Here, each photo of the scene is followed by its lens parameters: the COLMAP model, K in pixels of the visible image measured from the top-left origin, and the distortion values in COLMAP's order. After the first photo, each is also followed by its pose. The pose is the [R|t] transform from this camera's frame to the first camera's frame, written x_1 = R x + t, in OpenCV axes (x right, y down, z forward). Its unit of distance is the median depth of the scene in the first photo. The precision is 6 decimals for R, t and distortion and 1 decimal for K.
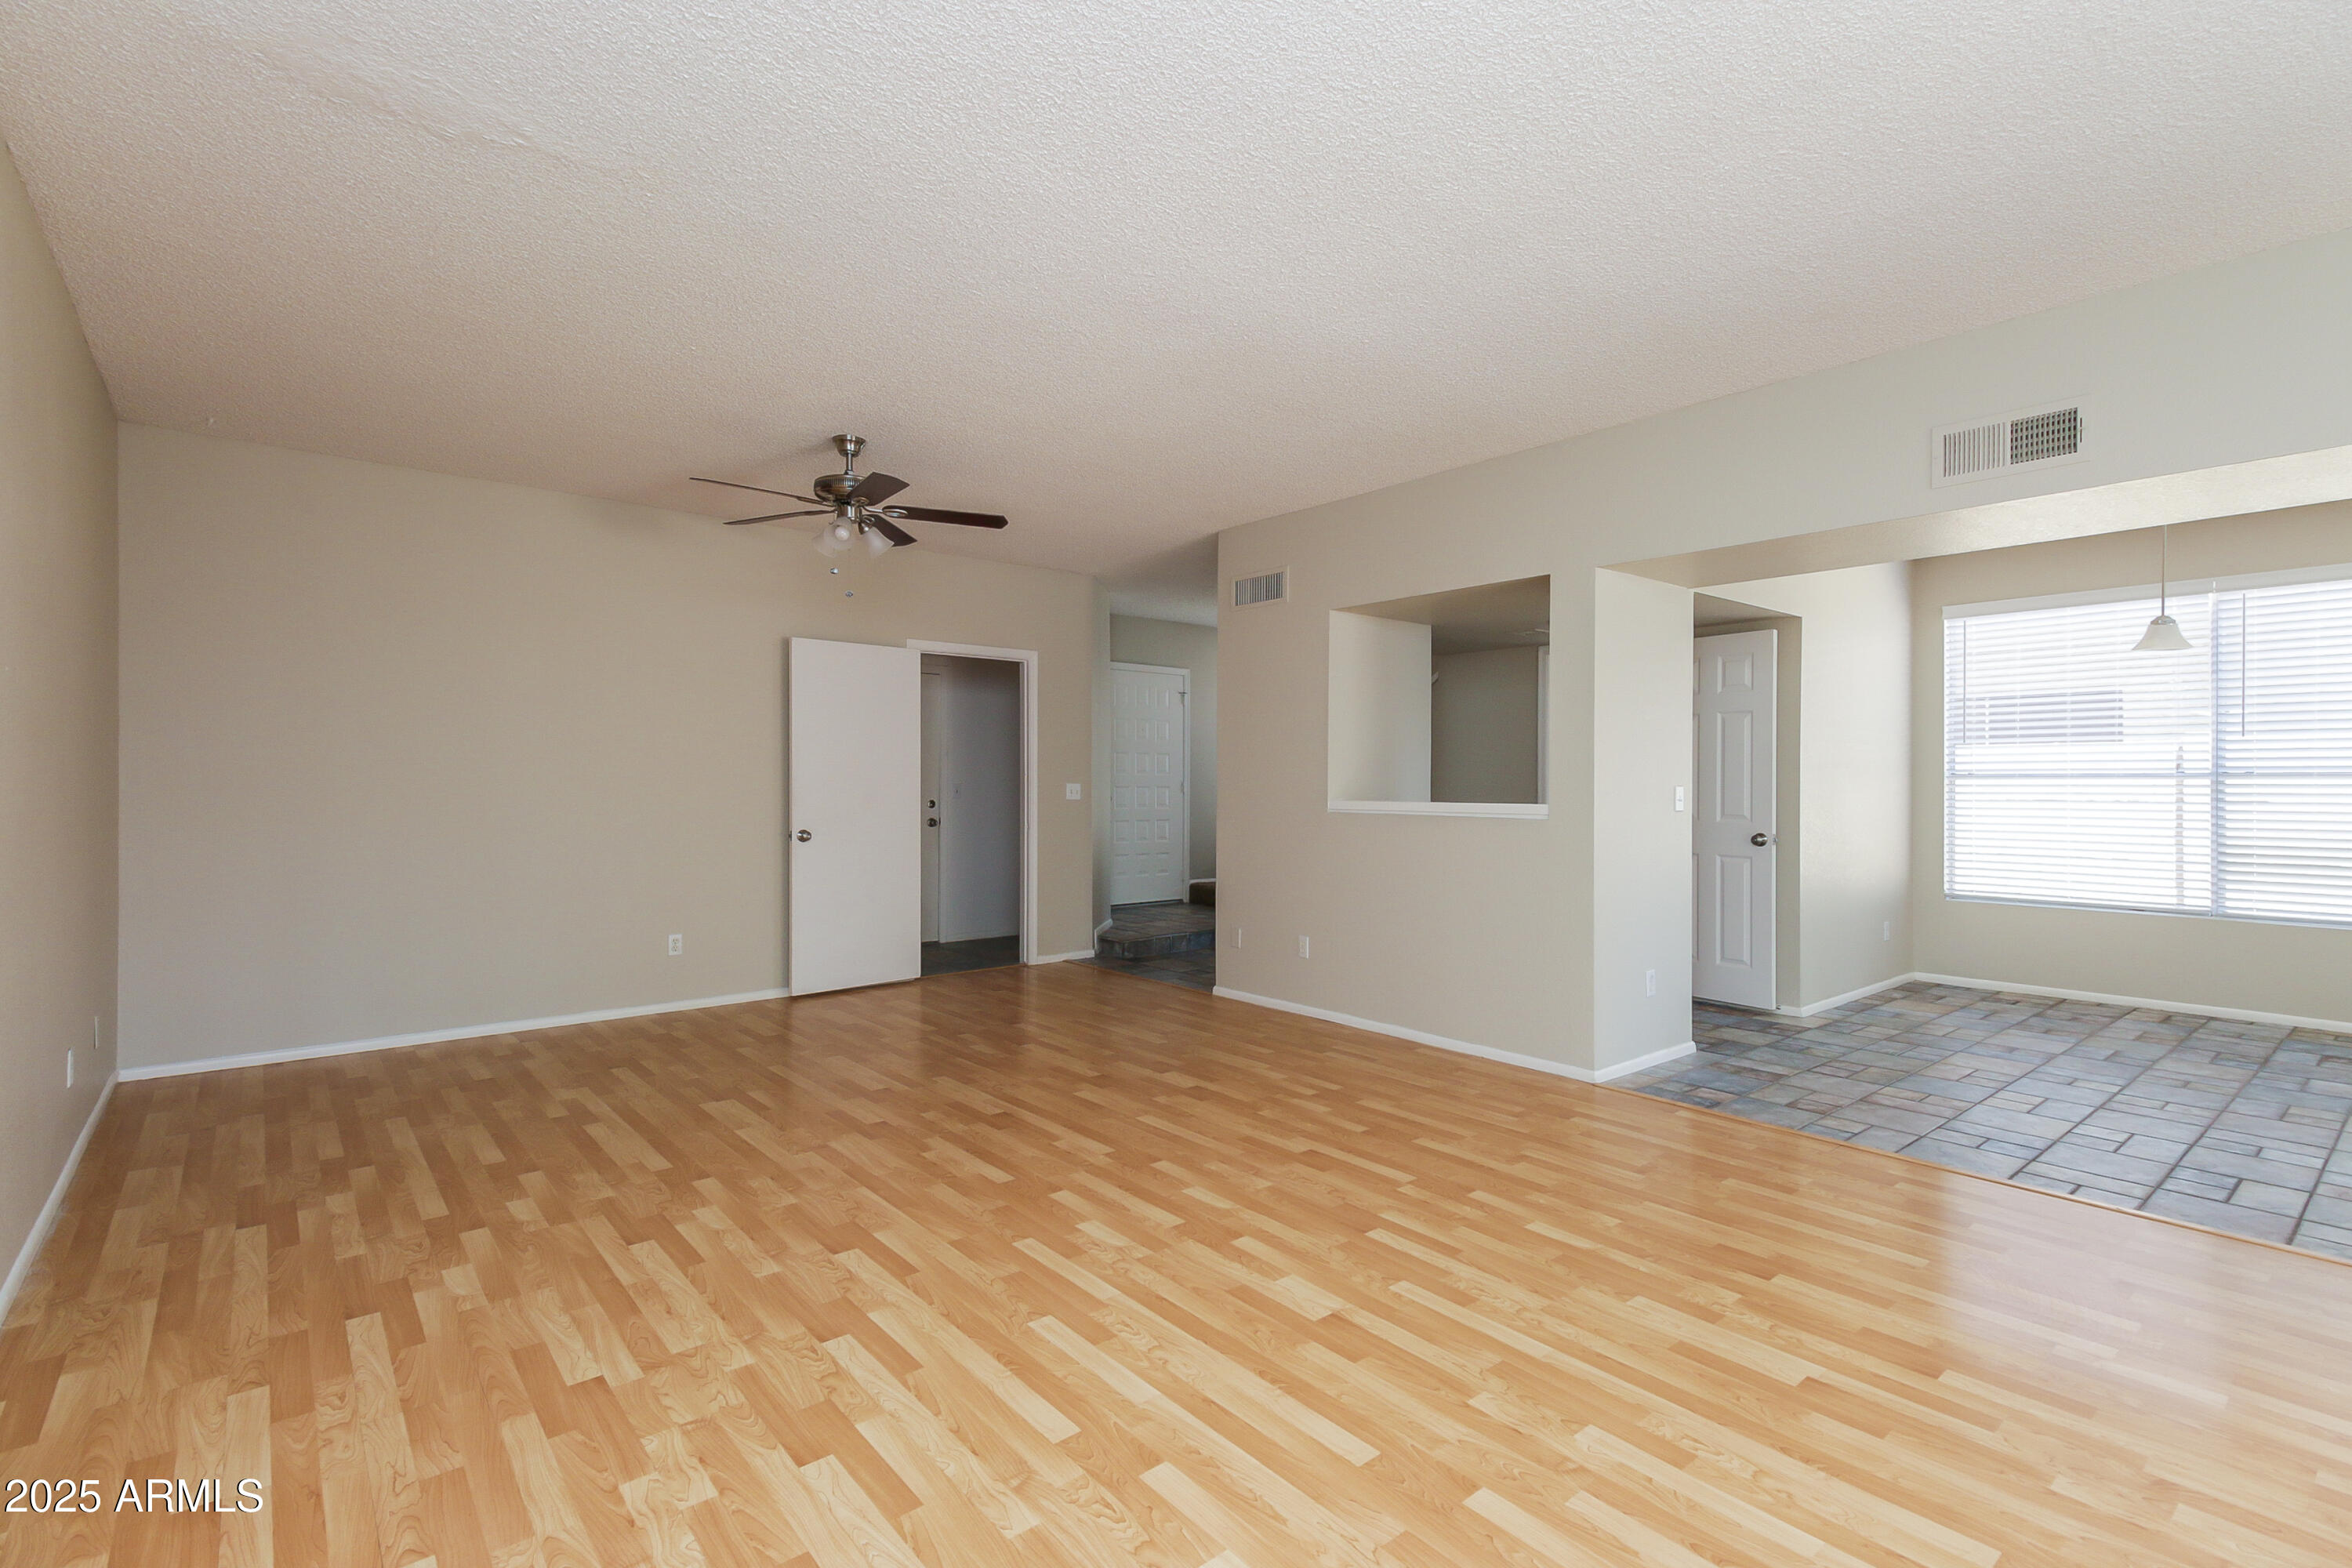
lens RADIAL K [[1093.3, 0, 1175.4], [0, 1093.3, 785.0], [0, 0, 1]] dist [-0.000451, -0.000056]
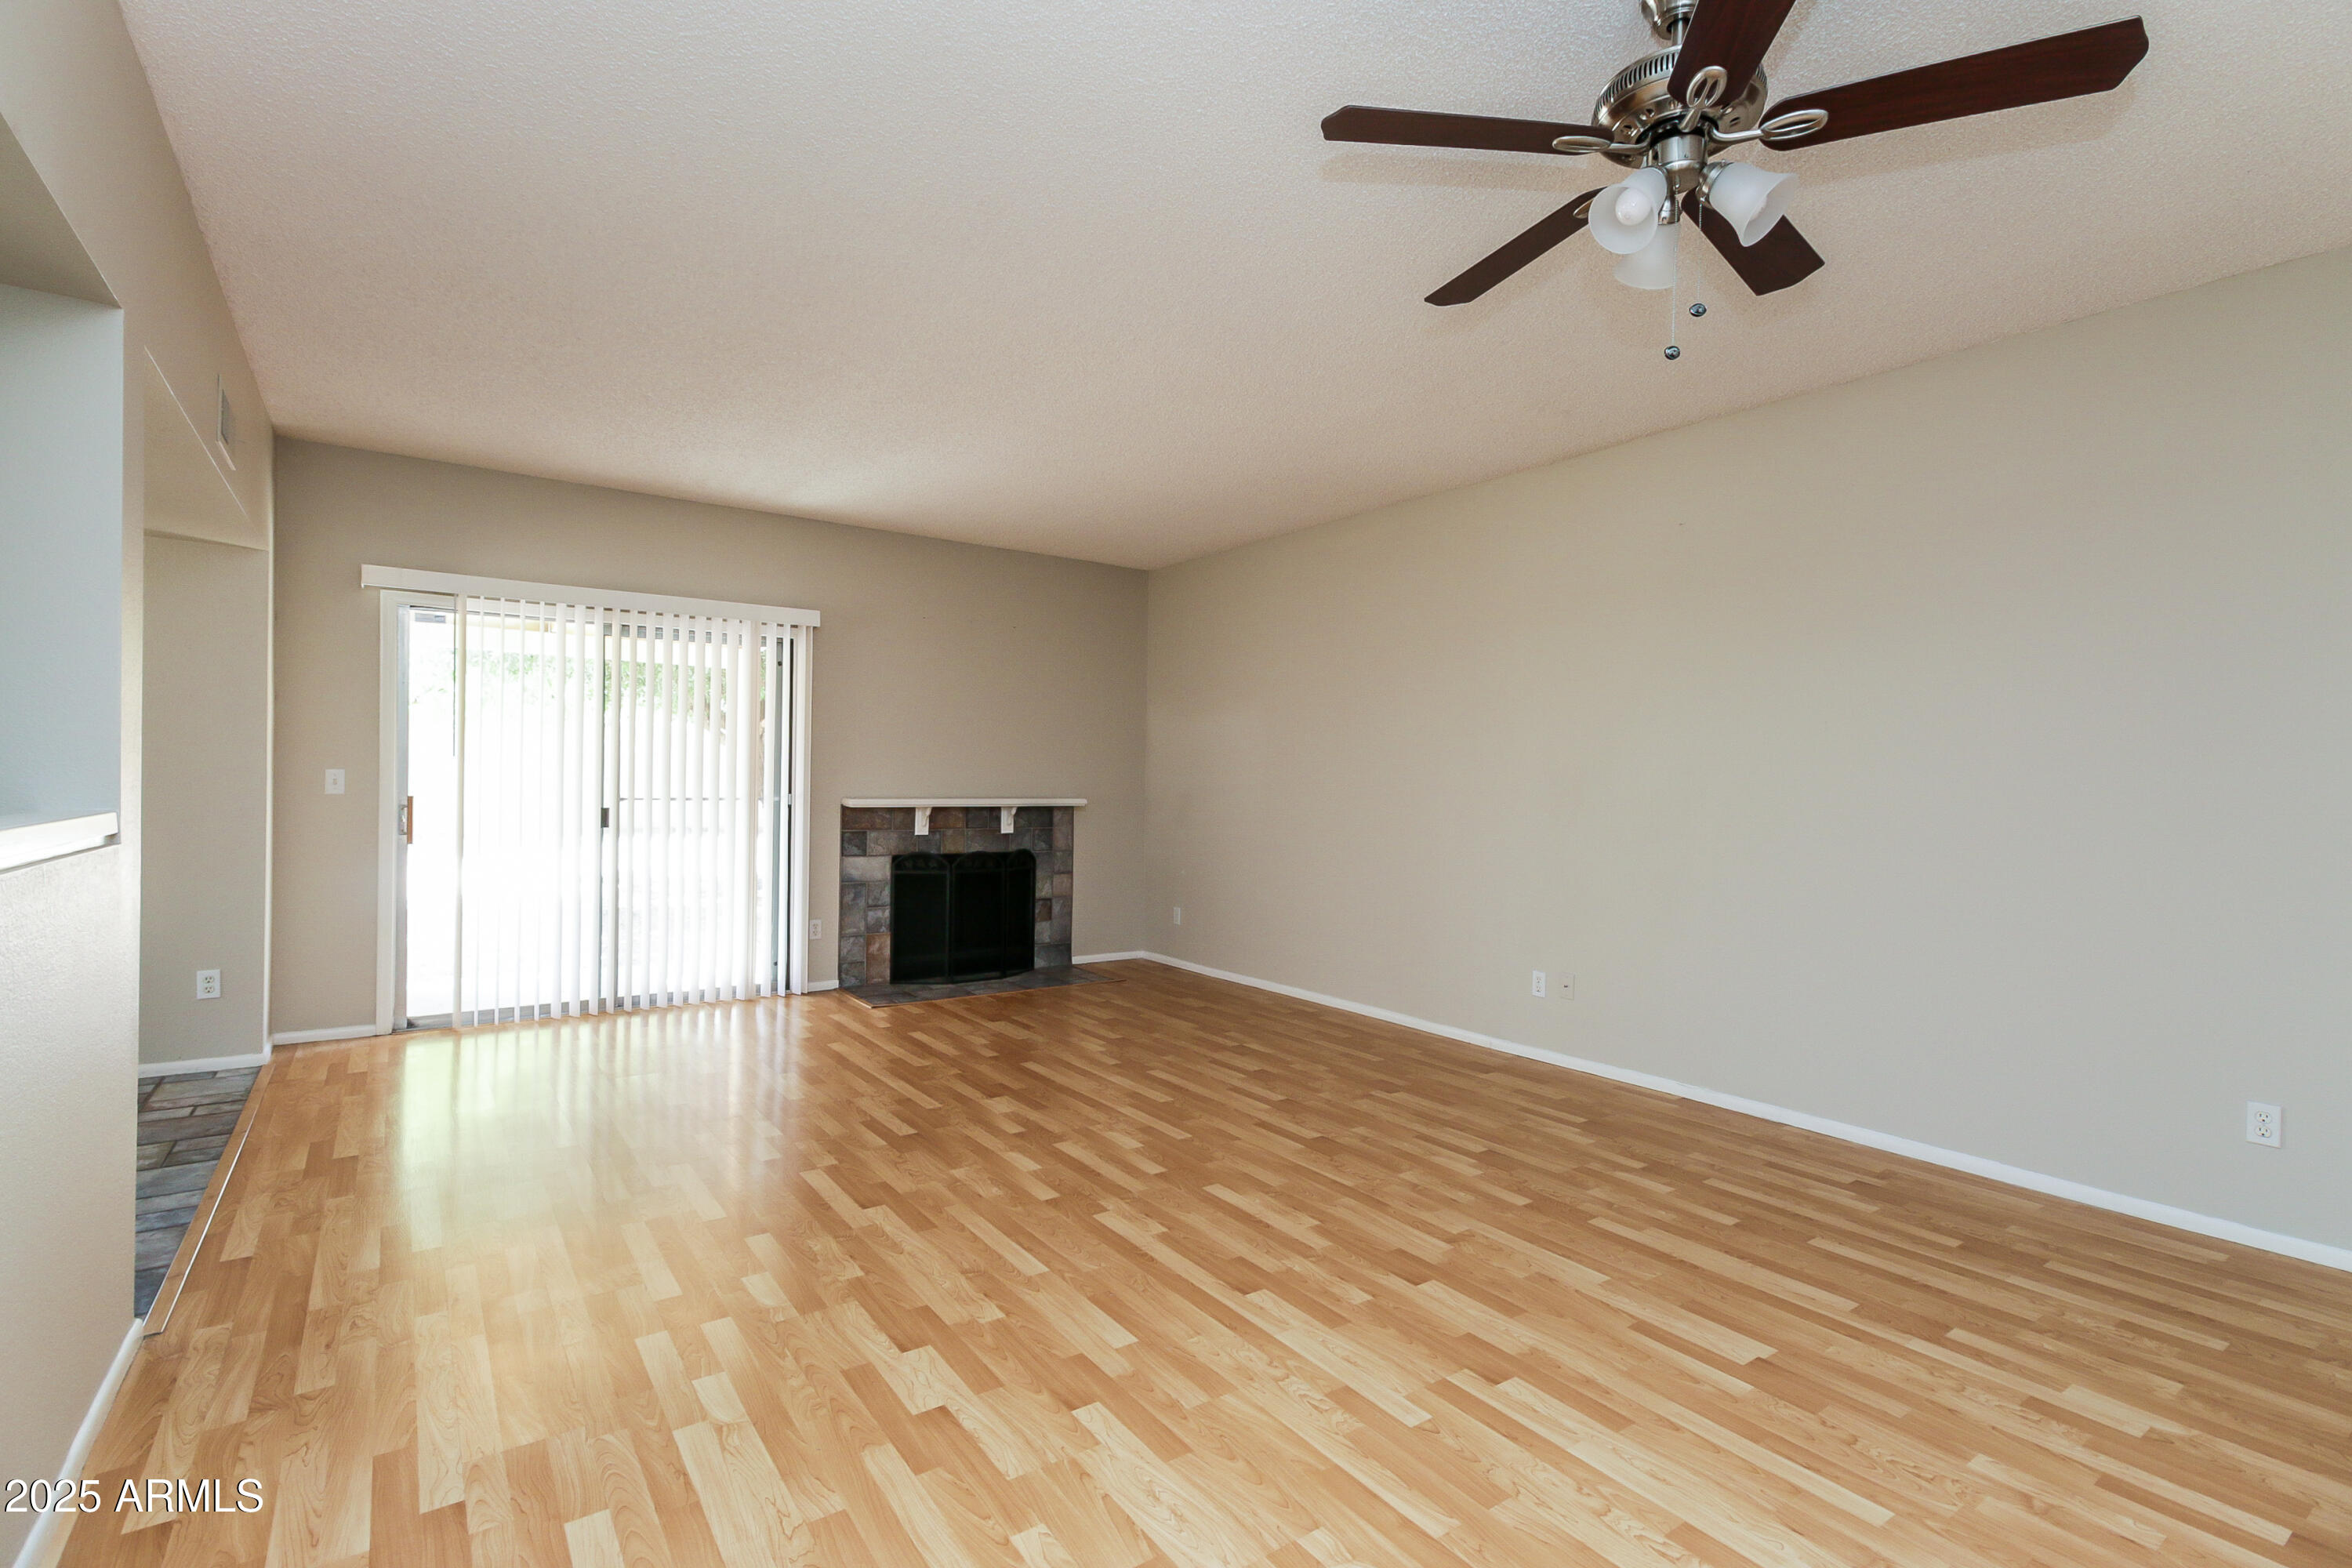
lens RADIAL K [[1093.3, 0, 1178.6], [0, 1093.3, 782.4], [0, 0, 1]] dist [-0.000451, -0.000056]
pose [[-0.996787, -0.020848, 0.077343, -0.200621], [-0.020493, 0.999775, 0.005385, -0.008480], [-0.077438, 0.003783, -0.996990, 2.050785]]
